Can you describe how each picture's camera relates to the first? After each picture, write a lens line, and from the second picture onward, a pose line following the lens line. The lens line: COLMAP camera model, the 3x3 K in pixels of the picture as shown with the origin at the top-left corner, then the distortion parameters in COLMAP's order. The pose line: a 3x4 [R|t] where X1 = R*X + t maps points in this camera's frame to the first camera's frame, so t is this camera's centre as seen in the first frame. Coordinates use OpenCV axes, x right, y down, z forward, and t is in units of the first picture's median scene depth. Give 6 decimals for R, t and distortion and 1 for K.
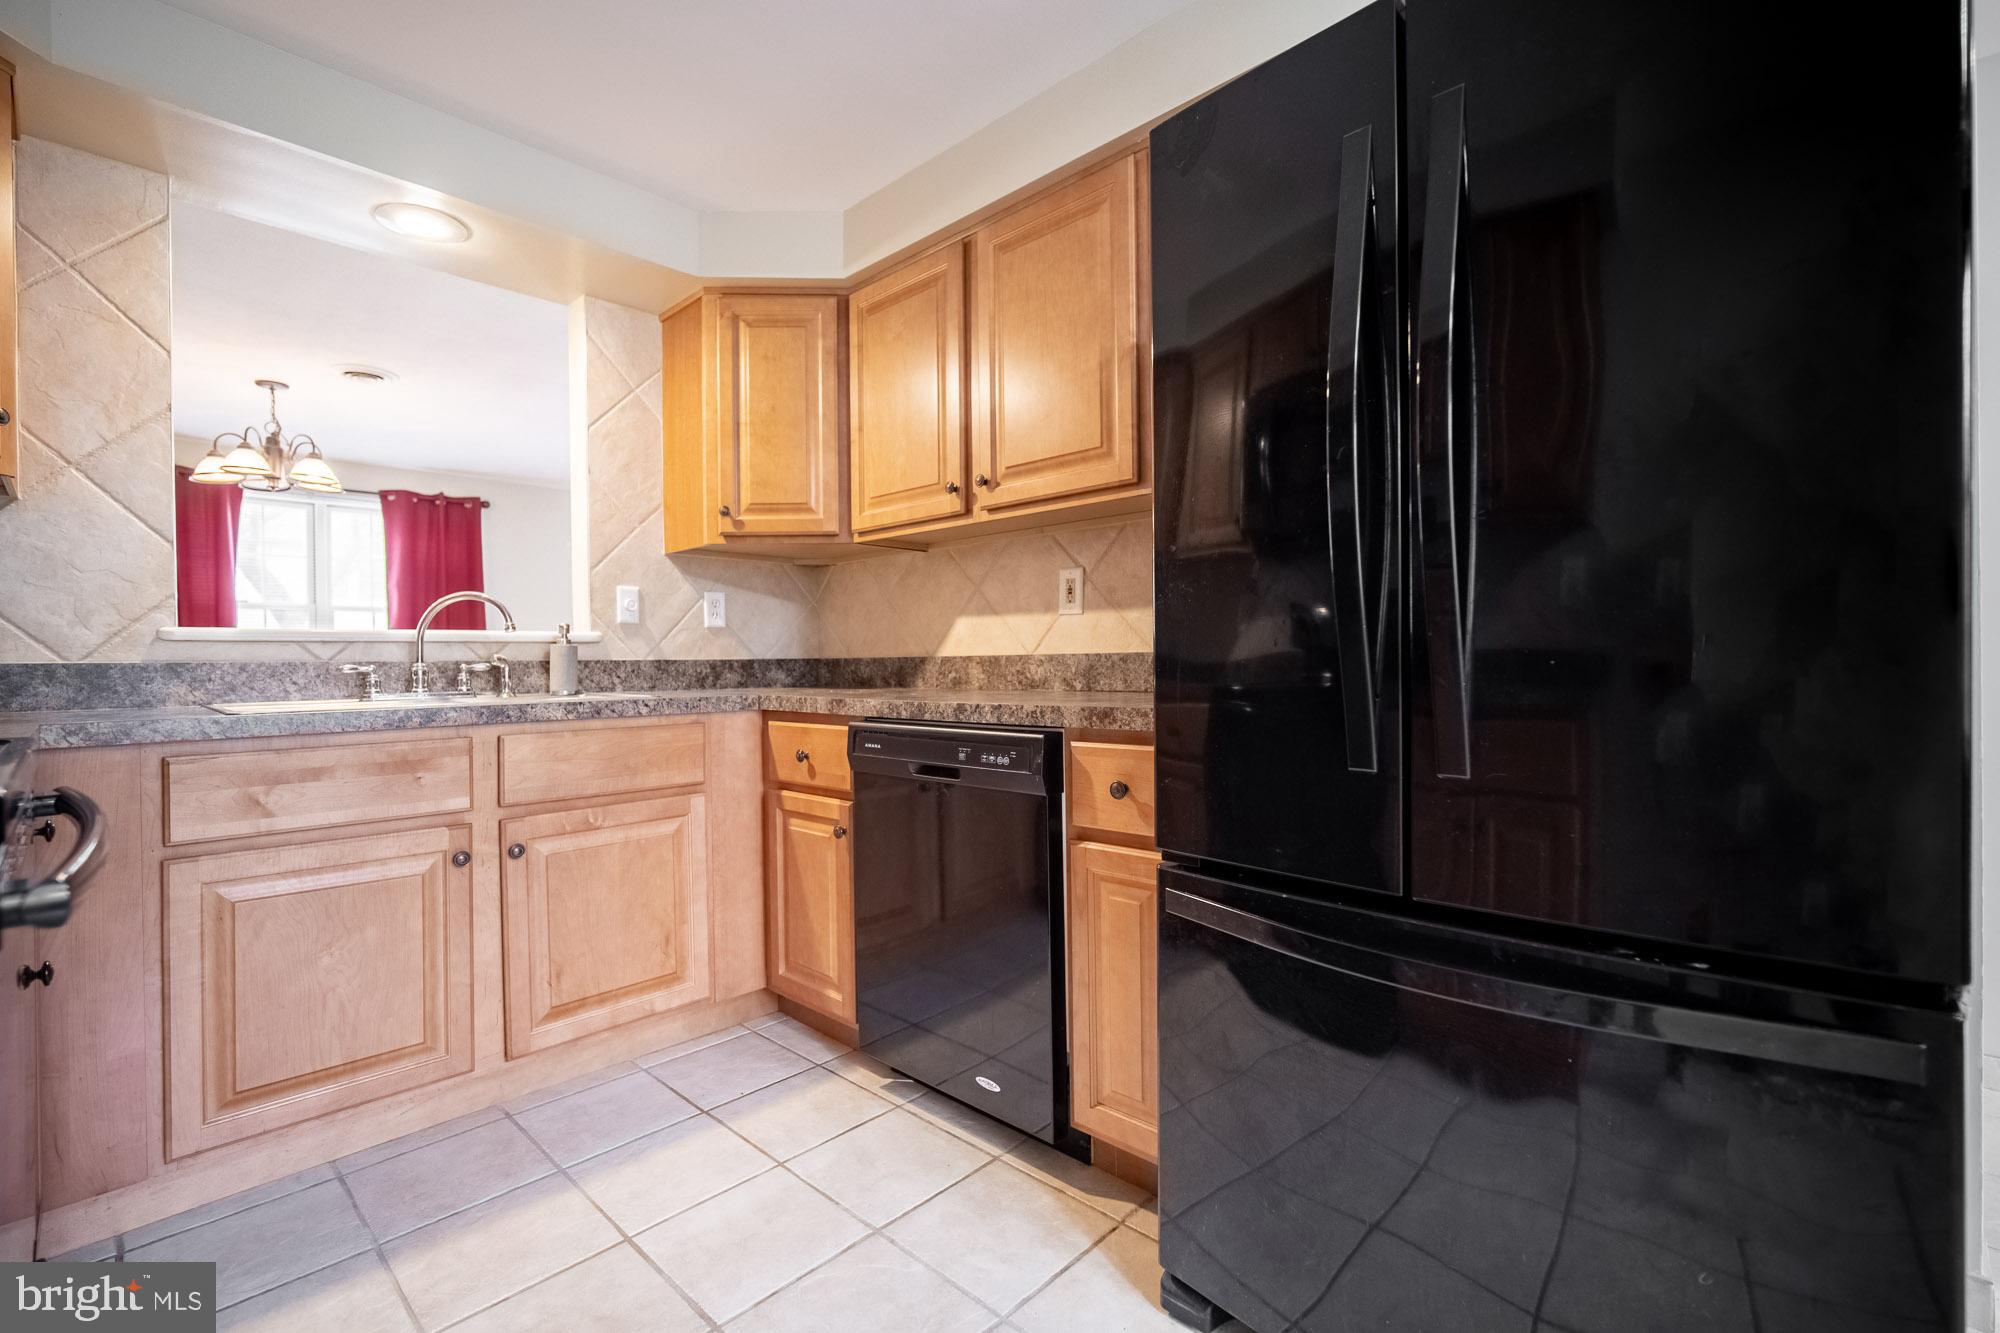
lens RADIAL K [[869.5, 0, 1001.2], [0, 869.5, 666.6], [0, 0, 1]] dist [-0.009950, 0.000521]
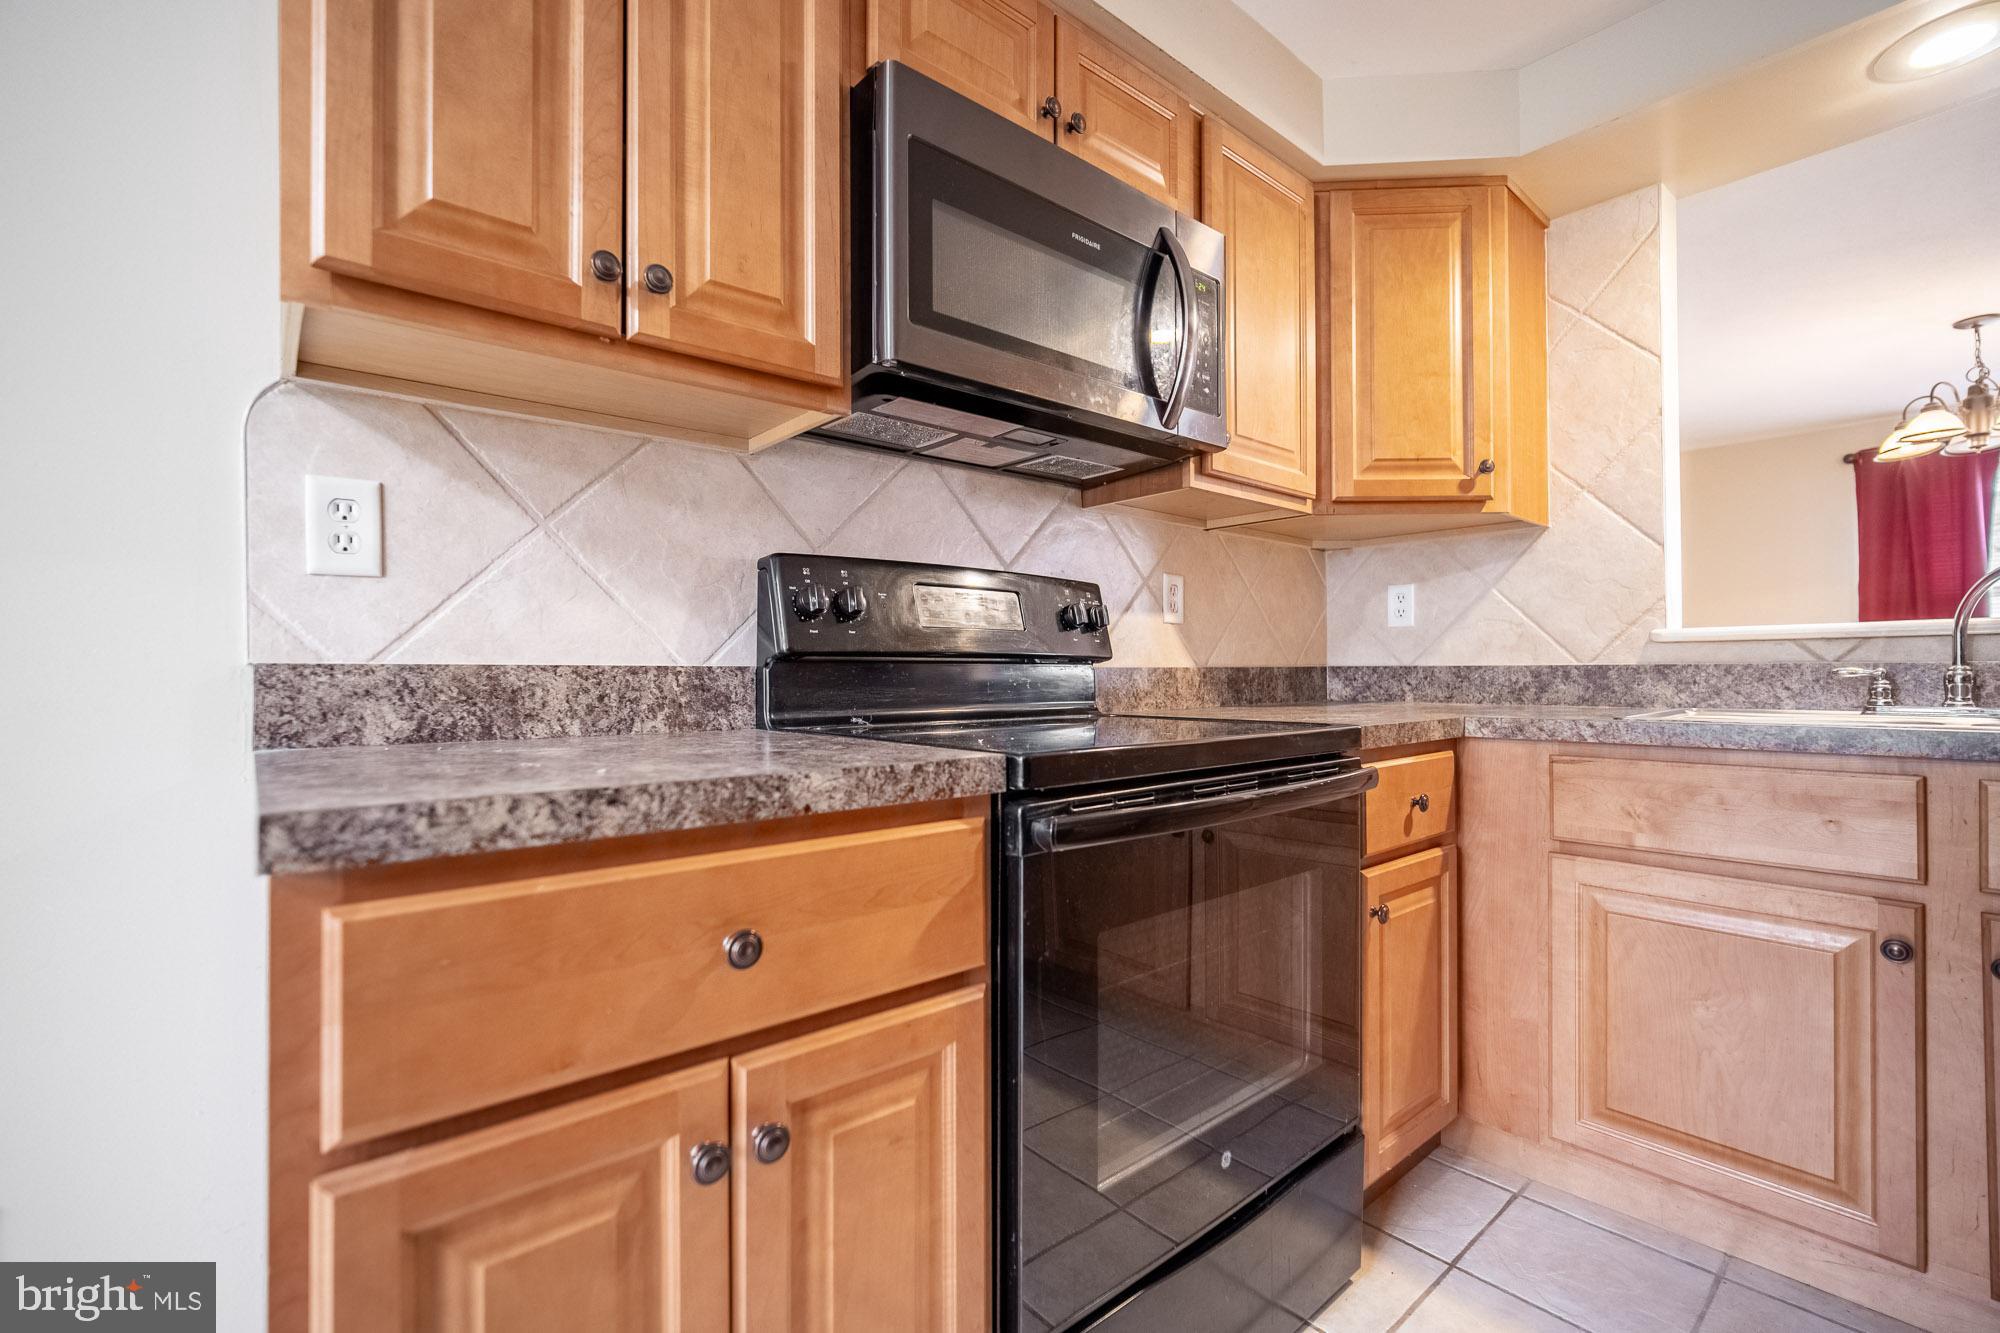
lens RADIAL K [[869.5, 0, 1001.4], [0, 869.5, 667.4], [0, 0, 1]] dist [-0.009950, 0.000521]
pose [[-0.112007, 0.003954, -0.993700, 0.132752], [-0.001651, 0.999990, 0.004165, -0.004400], [0.993706, 0.002107, -0.111999, 0.367723]]
